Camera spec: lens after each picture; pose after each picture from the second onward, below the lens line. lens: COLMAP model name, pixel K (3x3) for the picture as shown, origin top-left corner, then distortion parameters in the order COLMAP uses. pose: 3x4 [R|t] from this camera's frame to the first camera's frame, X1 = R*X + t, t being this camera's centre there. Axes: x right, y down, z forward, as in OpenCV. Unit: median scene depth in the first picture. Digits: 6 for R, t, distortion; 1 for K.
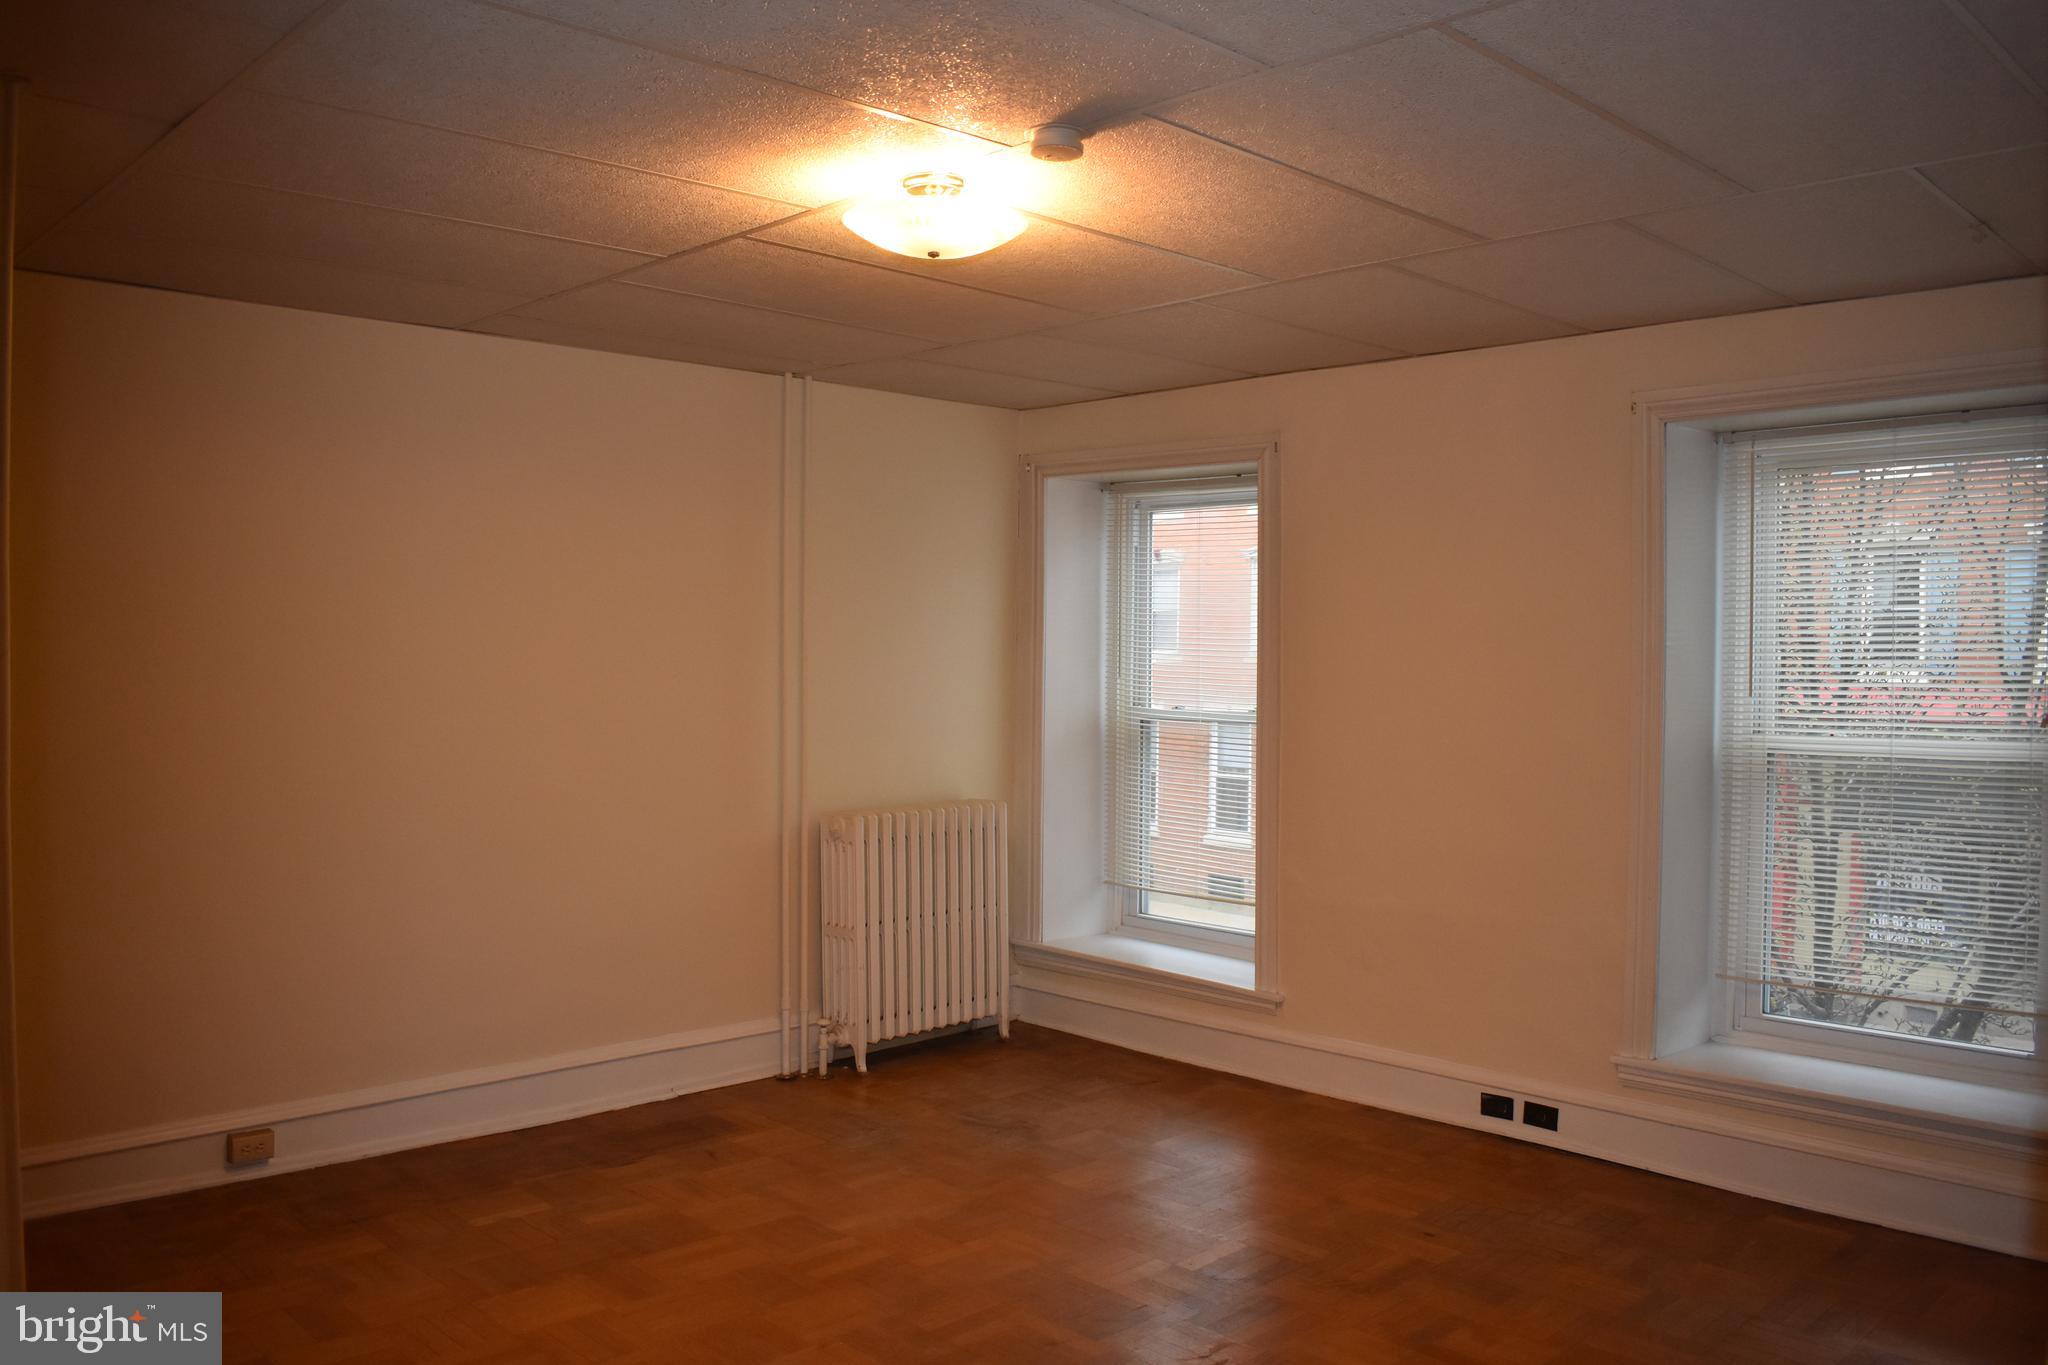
lens RADIAL K [[1650.7, 0, 1024.0], [0, 1650.7, 682.5], [0, 0, 1]] dist [-0.009509, -0.004373]
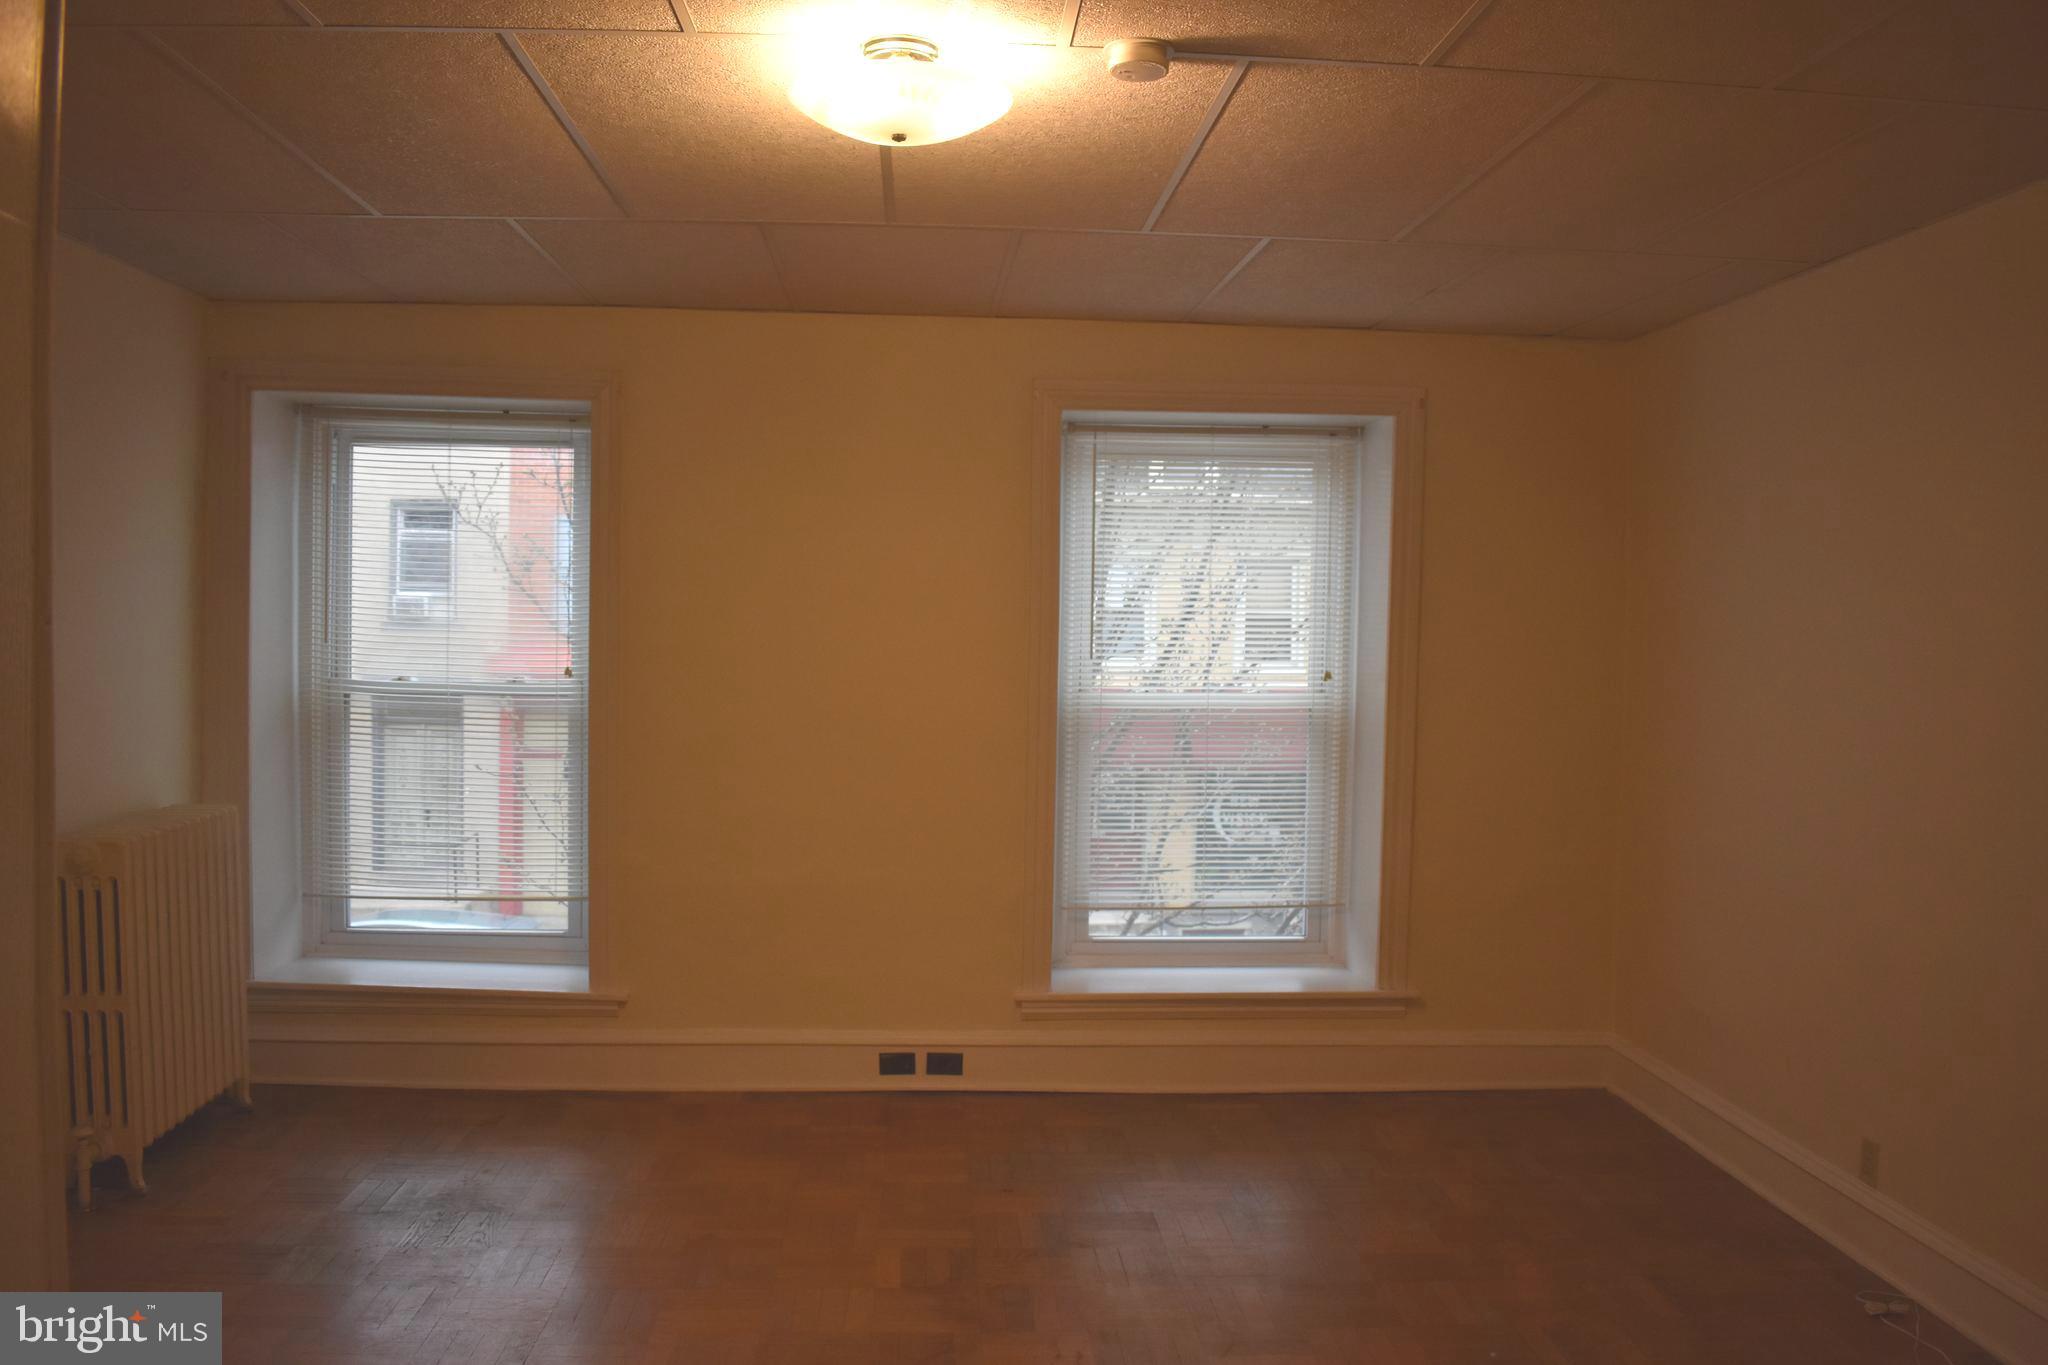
lens RADIAL K [[1627.8, 0, 1024.0], [0, 1627.8, 682.5], [0, 0, 1]] dist [-0.067594, -0.004288]
pose [[0.664735, -0.025612, 0.746640, -0.357327], [0.003081, 0.999498, 0.031542, -0.009163], [-0.747073, -0.018667, 0.664480, 0.245821]]
